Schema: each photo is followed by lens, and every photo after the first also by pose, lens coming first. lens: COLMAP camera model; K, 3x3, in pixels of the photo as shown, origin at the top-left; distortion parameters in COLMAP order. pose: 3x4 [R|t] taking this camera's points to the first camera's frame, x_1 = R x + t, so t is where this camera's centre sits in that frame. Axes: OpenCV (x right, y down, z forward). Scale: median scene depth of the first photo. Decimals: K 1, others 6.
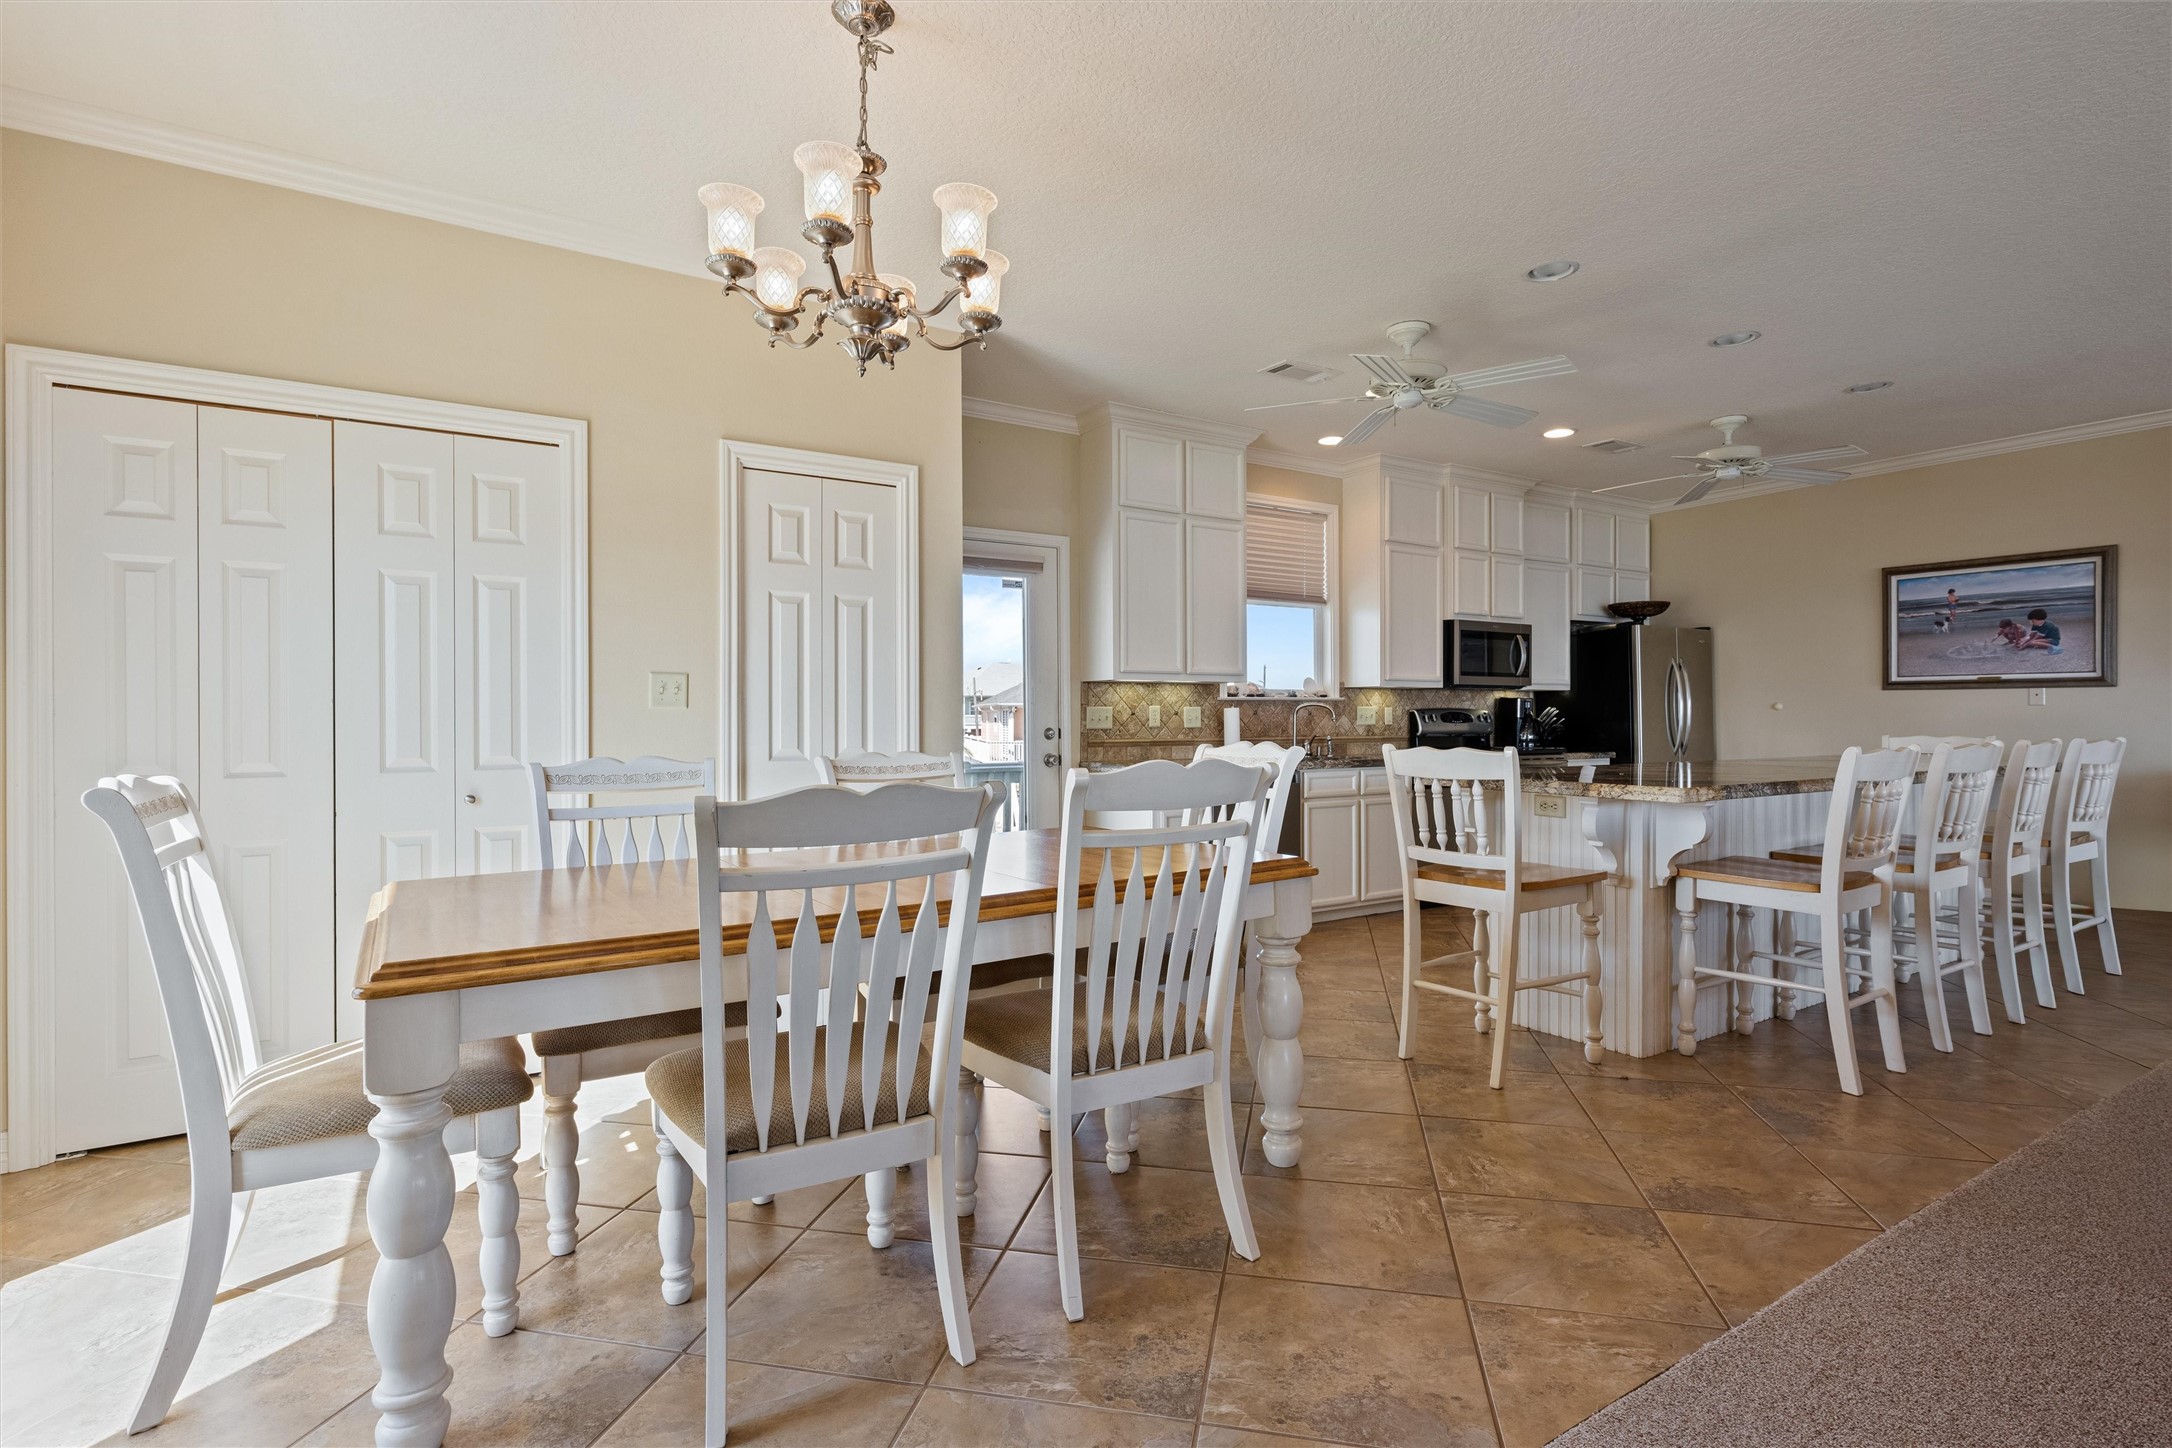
lens RADIAL K [[1040.1, 0, 1080.2], [0, 1040.1, 720.8], [0, 0, 1]] dist [-0.003368, 0.004645]
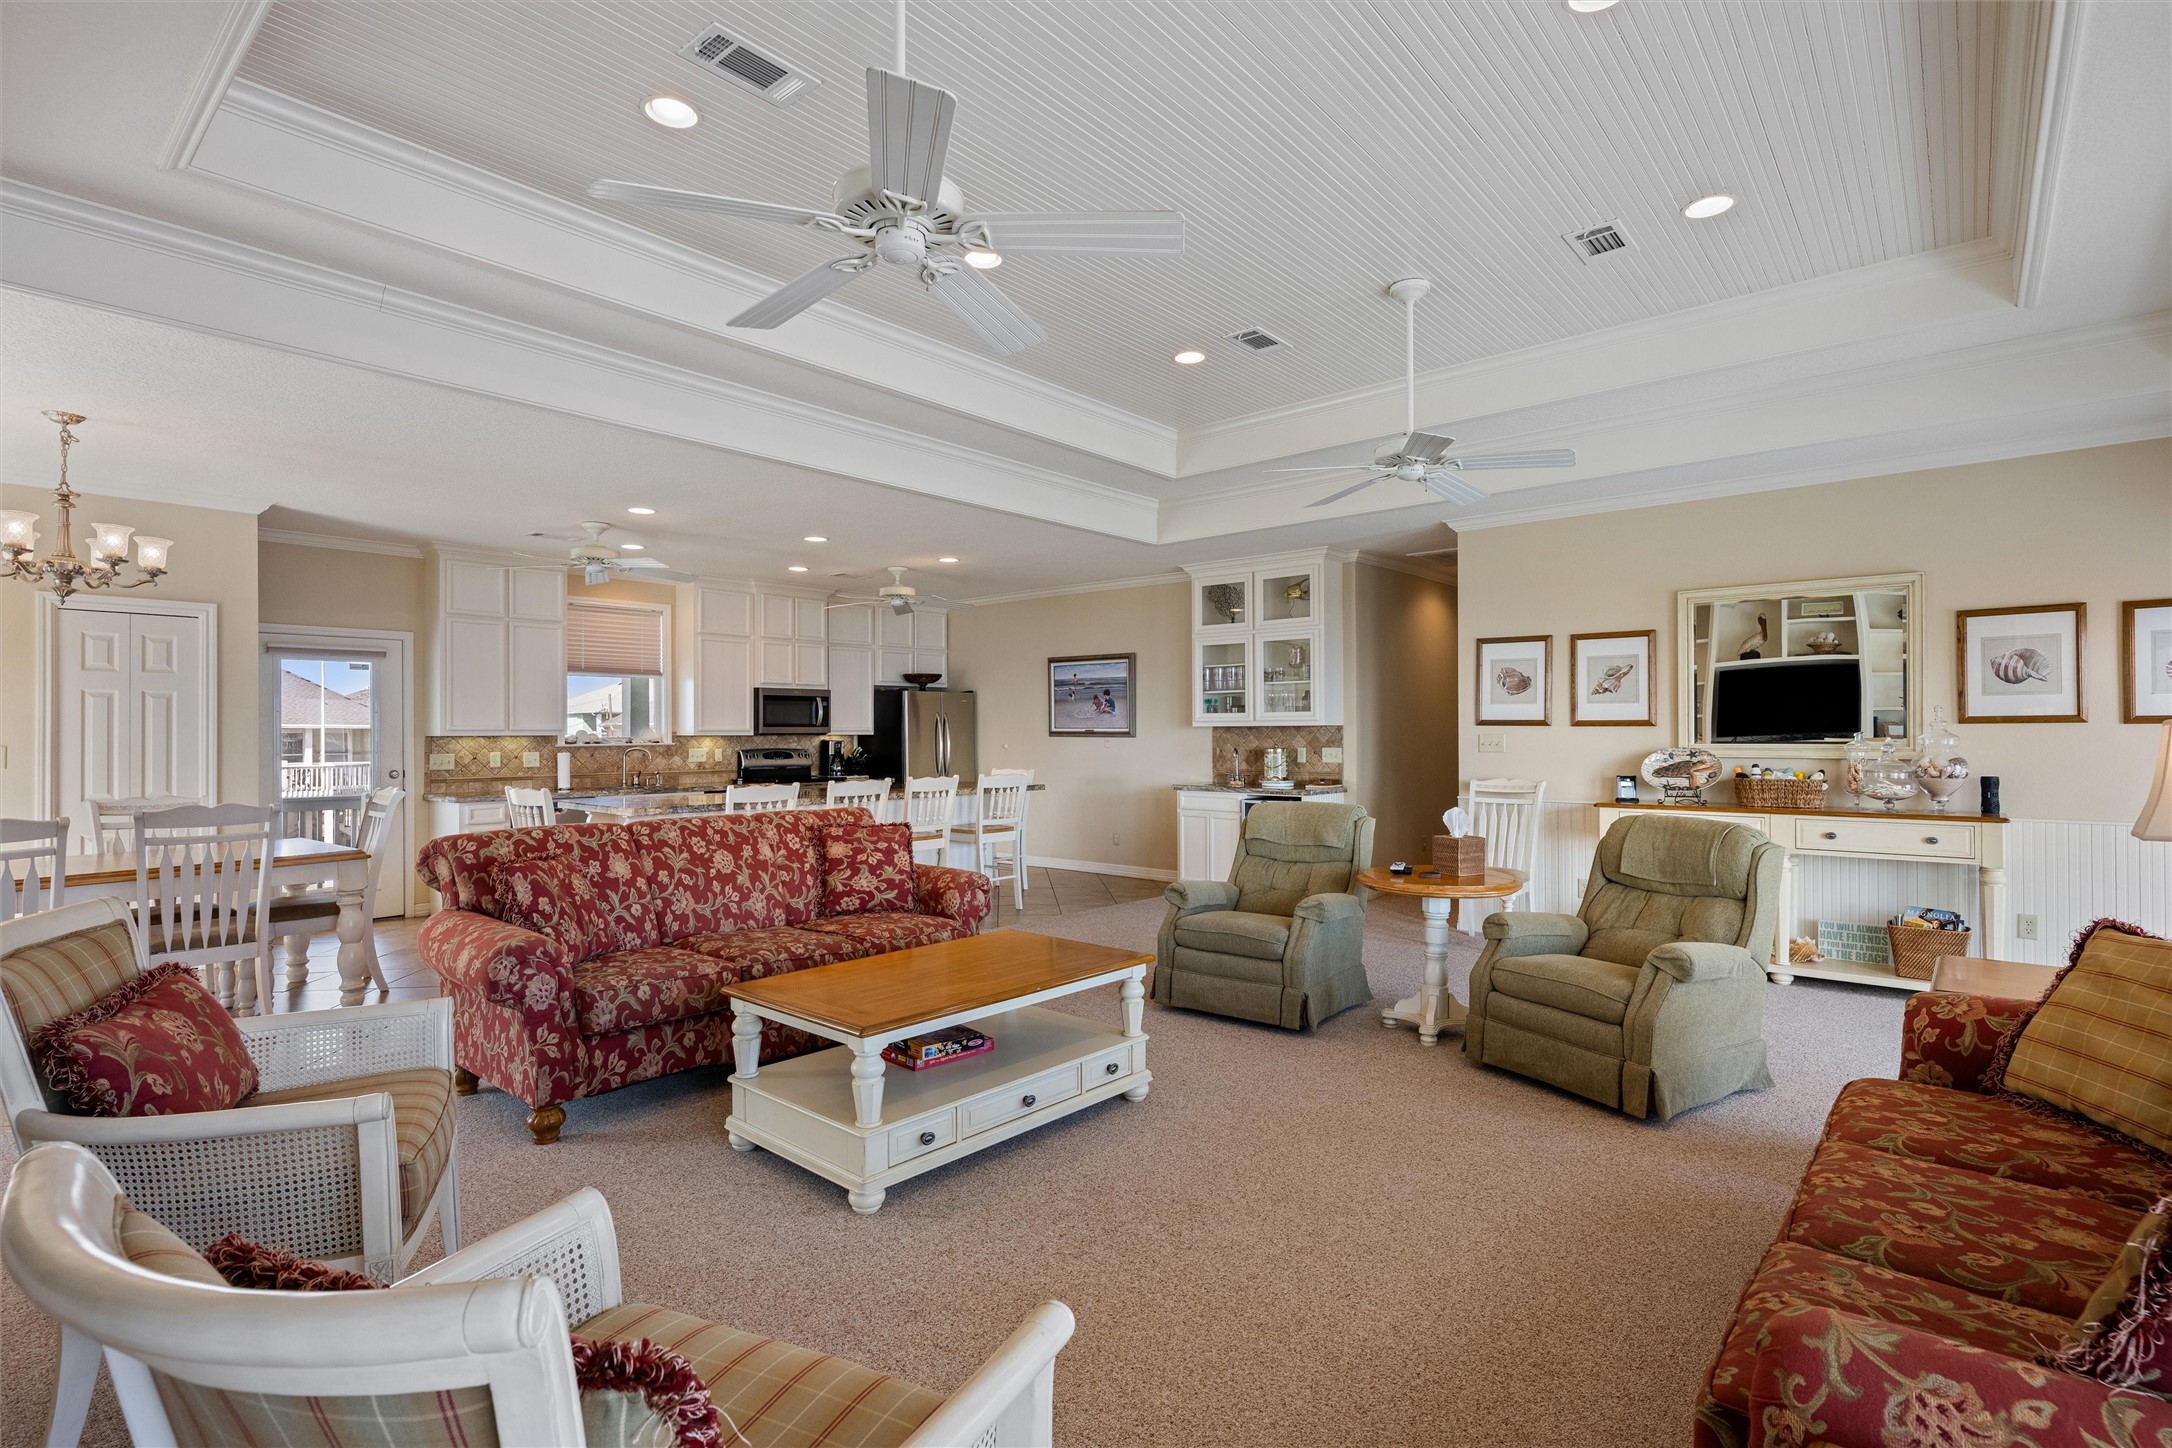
lens RADIAL K [[1040.1, 0, 1080.2], [0, 1040.1, 720.8], [0, 0, 1]] dist [-0.003368, 0.004645]
pose [[0.954285, 0.002324, 0.298890, 0.379461], [0.001875, 0.999904, -0.013760, -0.033826], [-0.298893, 0.013691, 0.954188, -0.523643]]
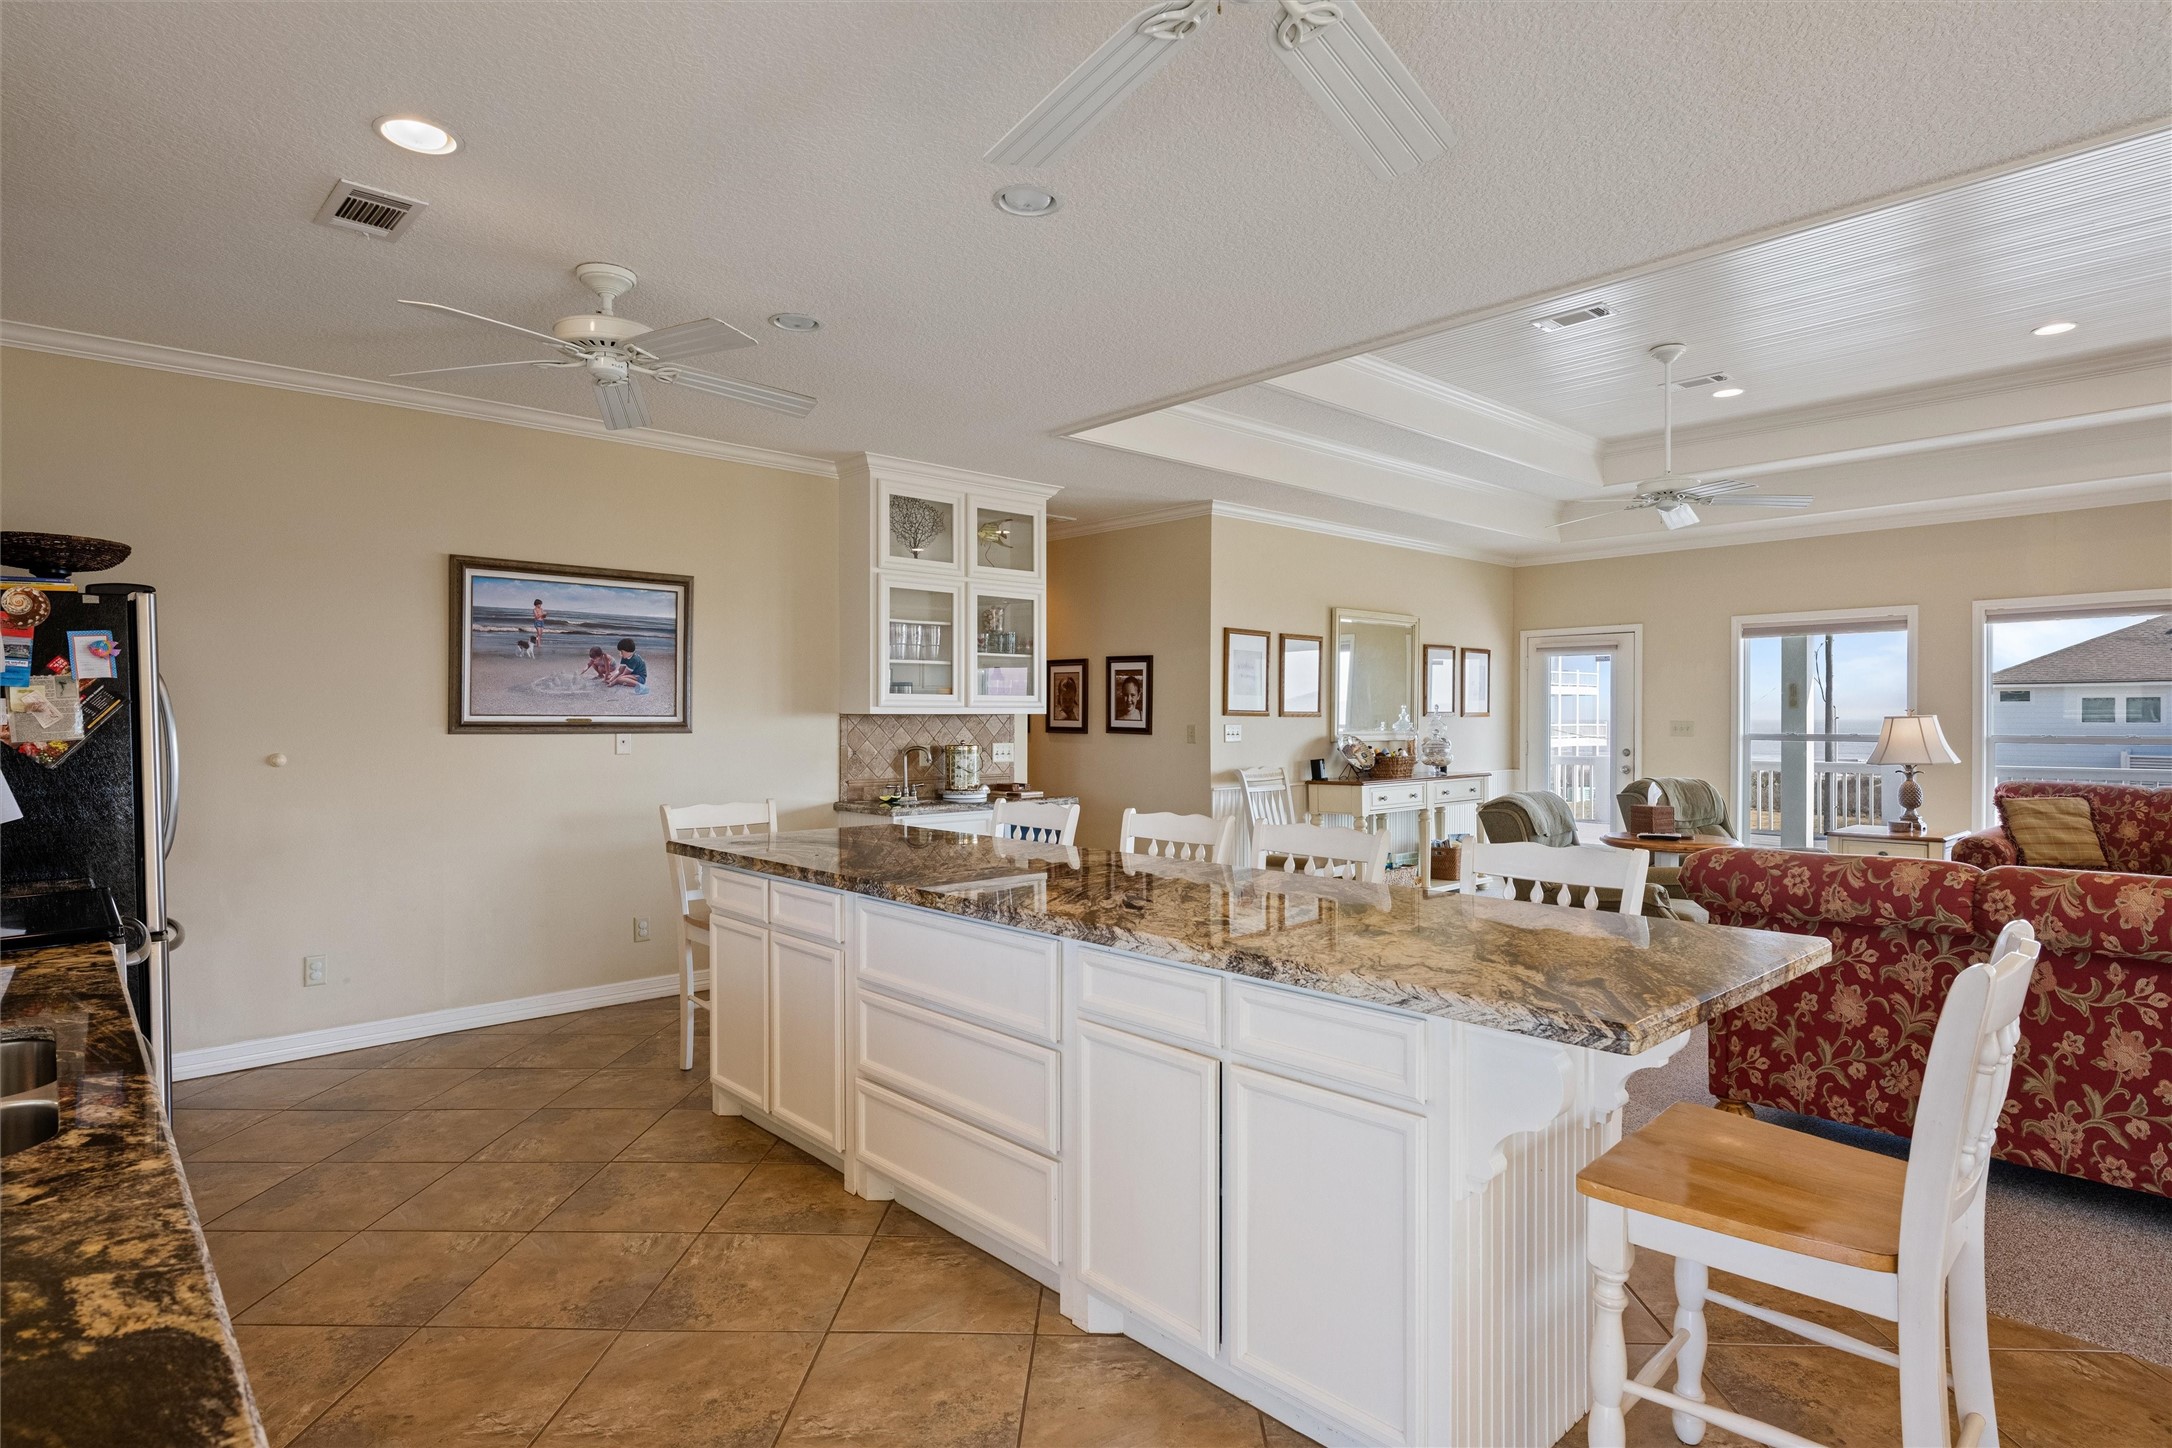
lens RADIAL K [[1143.5, 0, 1086.0], [0, 1143.5, 724.0], [0, 0, 1]] dist [-0.004574, -0.000351]
pose [[-0.184880, -0.000561, 0.982761, -0.039650], [0.006019, 0.999980, 0.001703, -0.037354], [-0.982743, 0.006230, -0.184873, 0.781561]]
